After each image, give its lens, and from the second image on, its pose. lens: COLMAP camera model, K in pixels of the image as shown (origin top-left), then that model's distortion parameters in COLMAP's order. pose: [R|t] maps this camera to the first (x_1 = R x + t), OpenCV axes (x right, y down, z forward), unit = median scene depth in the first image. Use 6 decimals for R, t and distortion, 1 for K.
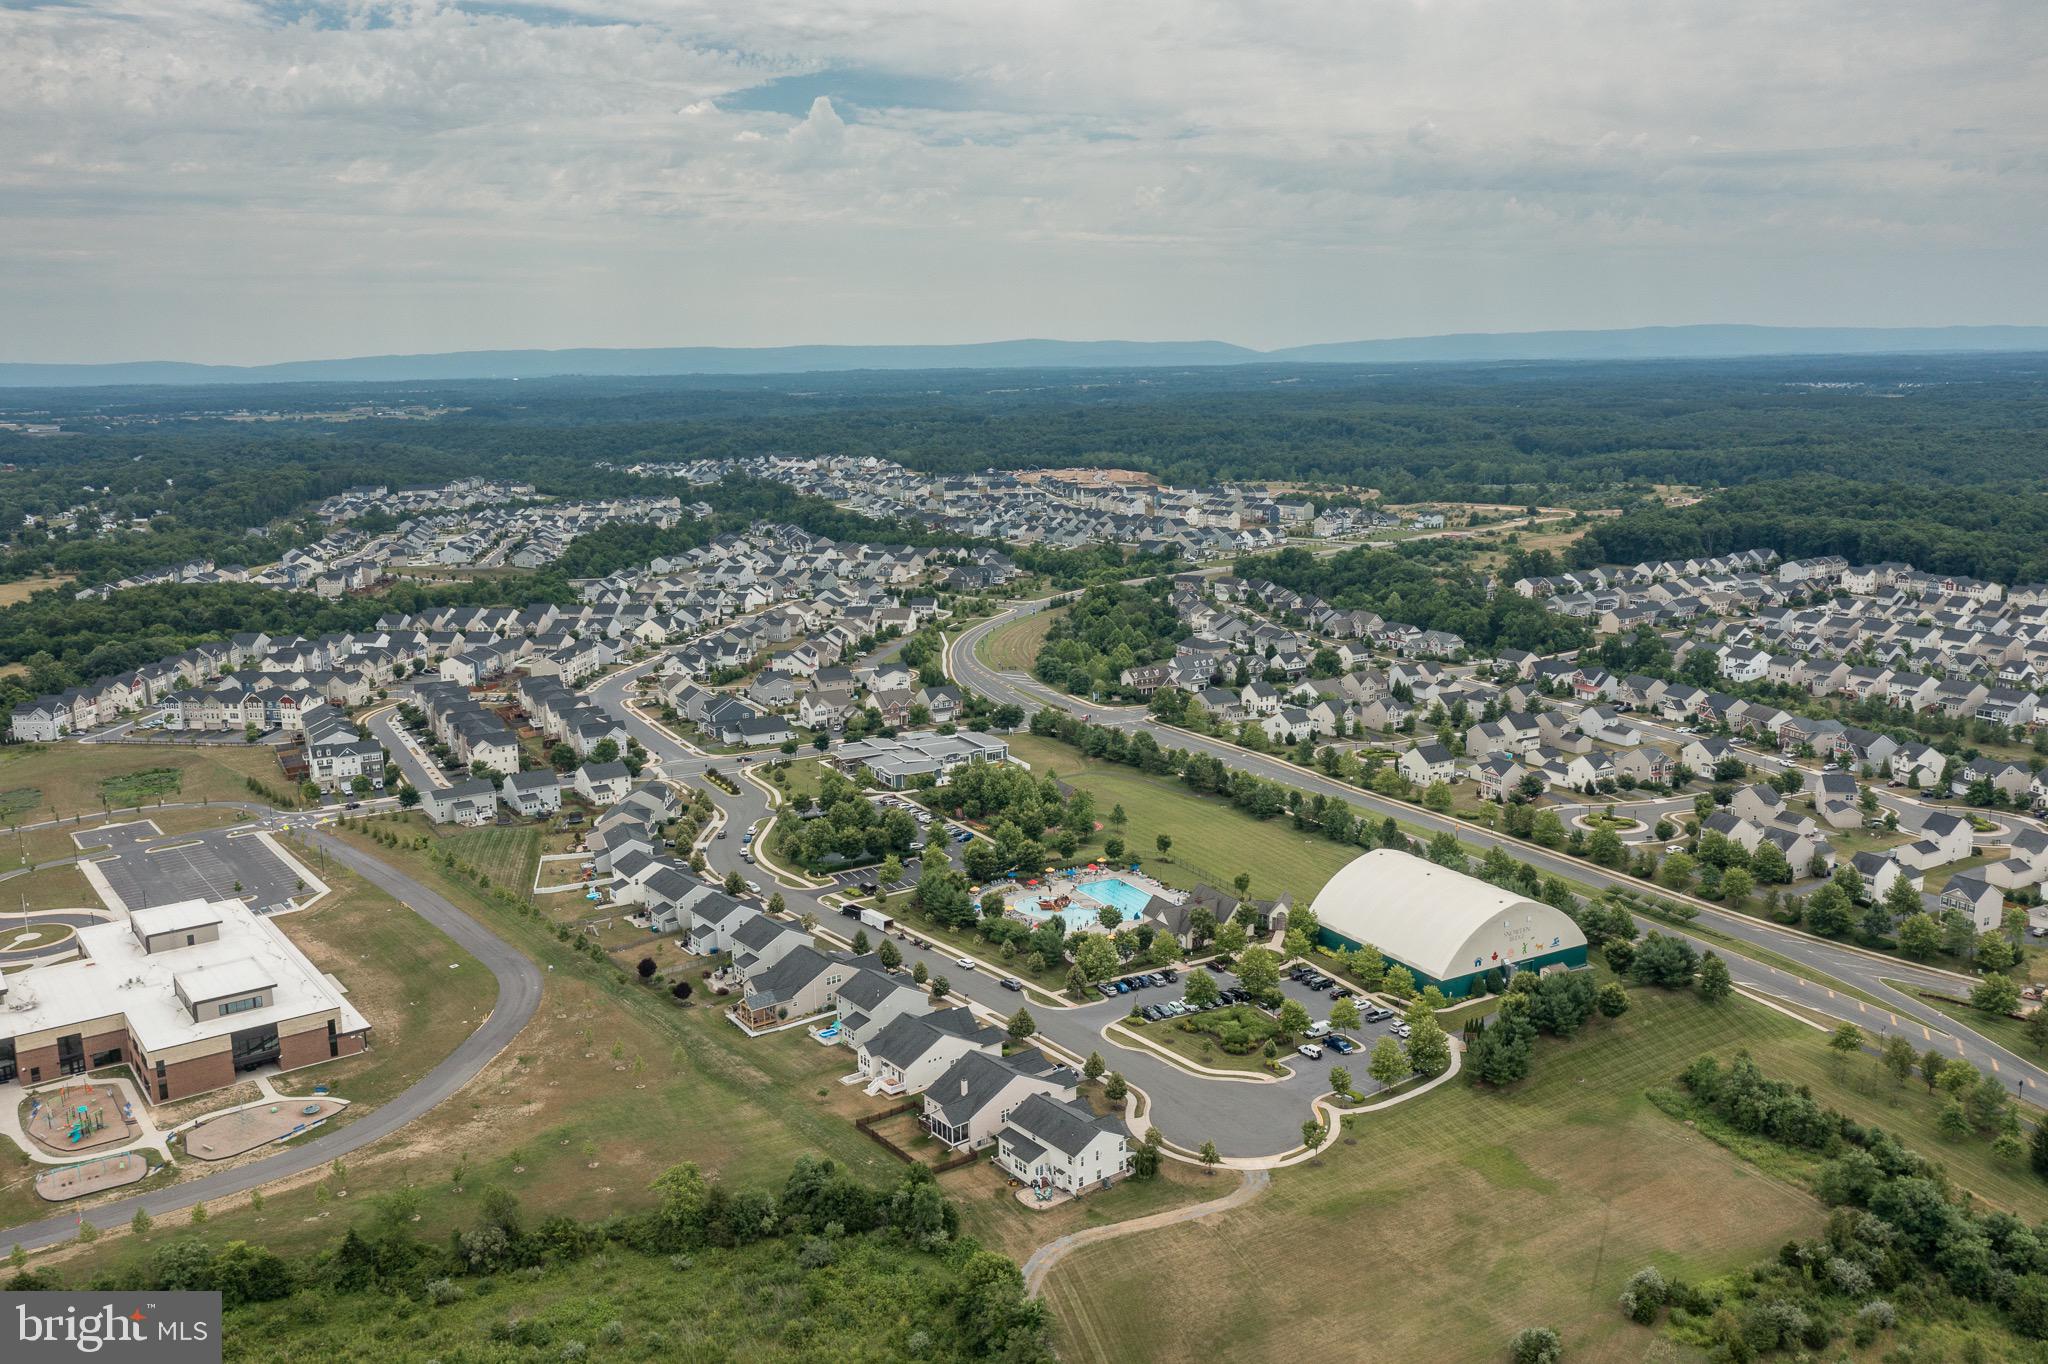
lens RADIAL K [[1596.9, 0, 1024.0], [0, 1596.9, 682.0], [0, 0, 1]] dist [-0.006769, 0.003304]
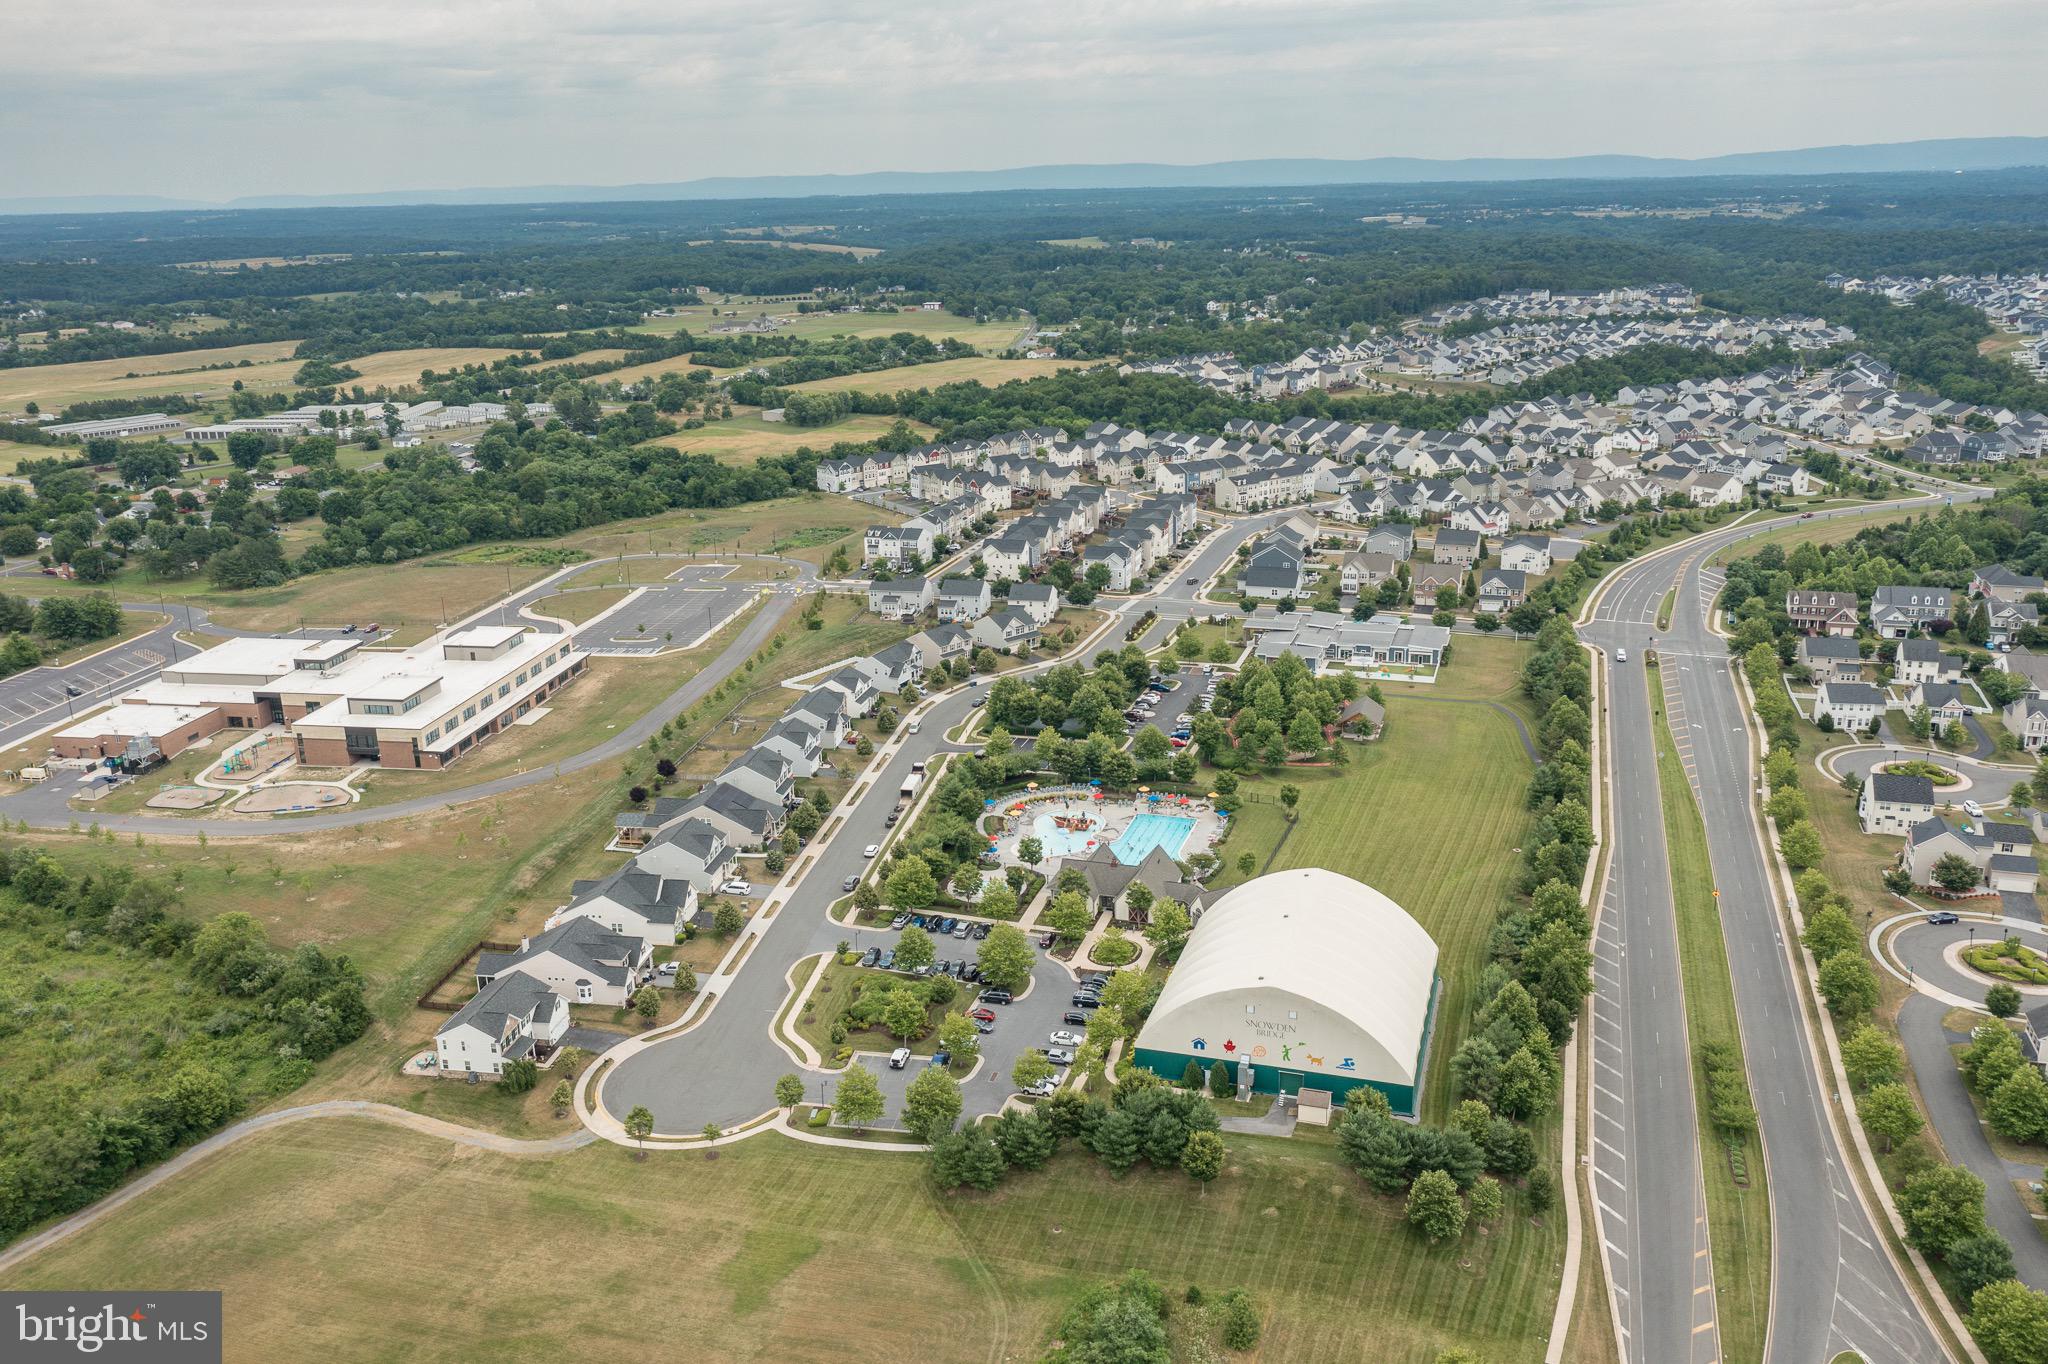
lens RADIAL K [[1596.9, 0, 1024.0], [0, 1596.9, 682.0], [0, 0, 1]] dist [-0.006769, 0.003304]
pose [[0.699266, 0.216742, -0.681212, 0.737955], [-0.132455, 0.975712, 0.174478, -0.110236], [0.702484, -0.031777, 0.710990, 0.458623]]
